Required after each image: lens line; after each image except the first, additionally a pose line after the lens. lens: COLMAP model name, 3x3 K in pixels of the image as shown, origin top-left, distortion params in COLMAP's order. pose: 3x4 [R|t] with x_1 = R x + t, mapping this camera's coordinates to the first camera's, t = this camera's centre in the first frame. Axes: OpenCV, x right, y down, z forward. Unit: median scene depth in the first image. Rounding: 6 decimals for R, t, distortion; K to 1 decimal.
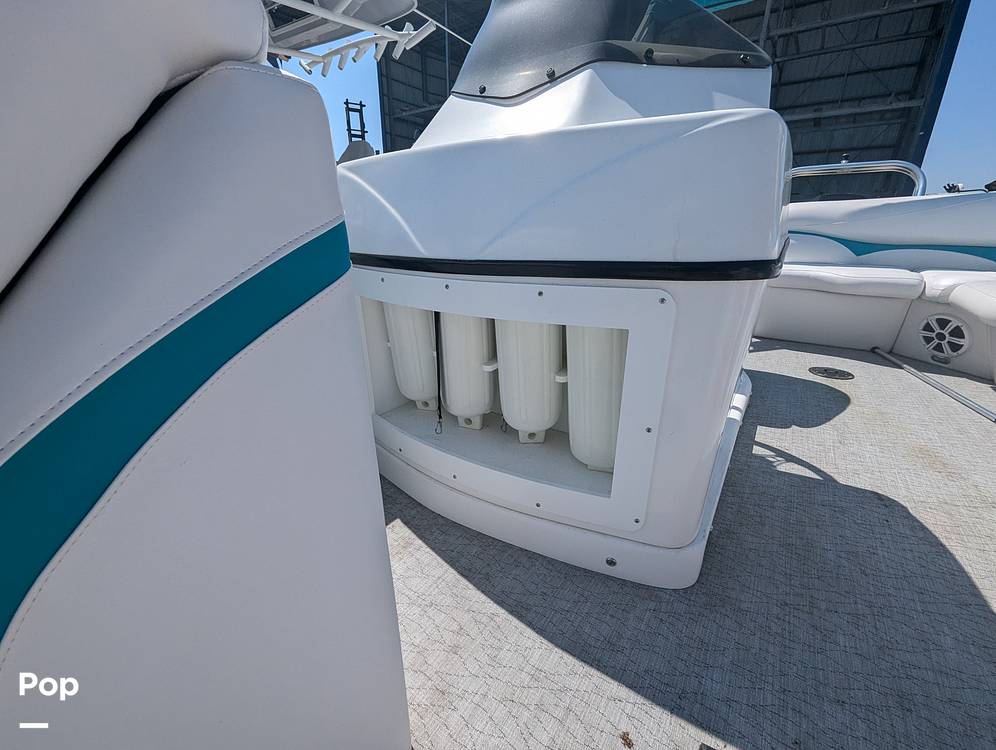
lens RADIAL K [[403.3, 0, 498.0], [0, 403.3, 377.8], [0, 0, 1]] dist [0.013279, -0.003940]
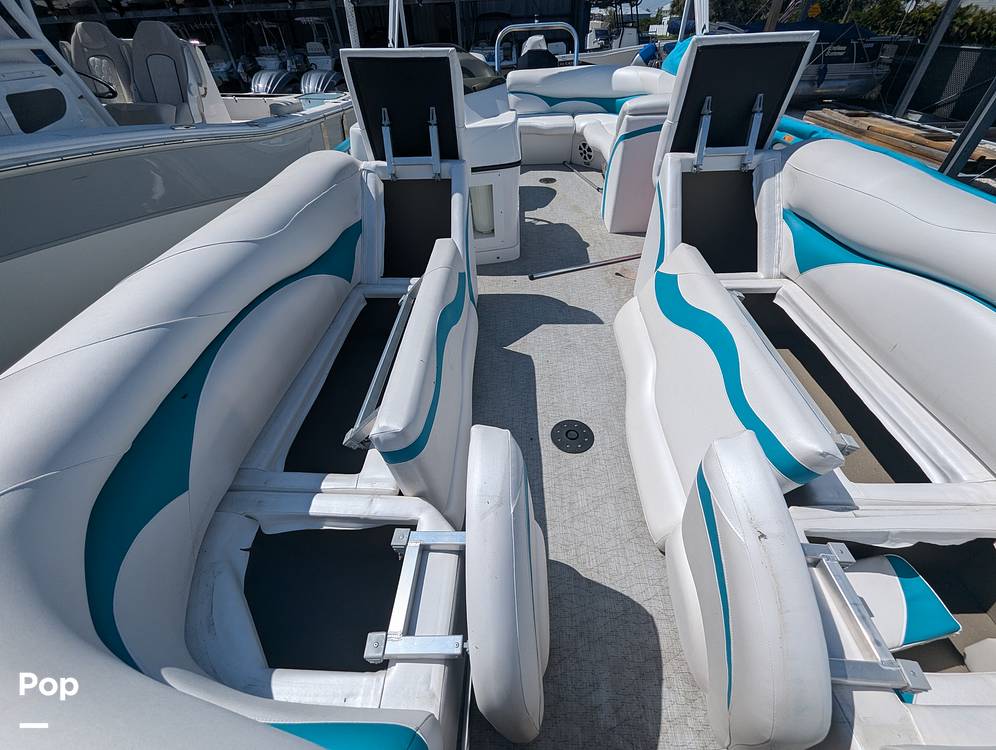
lens RADIAL K [[401.1, 0, 498.4], [0, 401.1, 380.1], [0, 0, 1]] dist [0.013520, -0.005053]
pose [[0.839178, -0.384494, 0.384635, -0.590971], [0.217938, 0.885711, 0.409901, -0.006103], [-0.498280, -0.260154, 0.827065, -0.860197]]
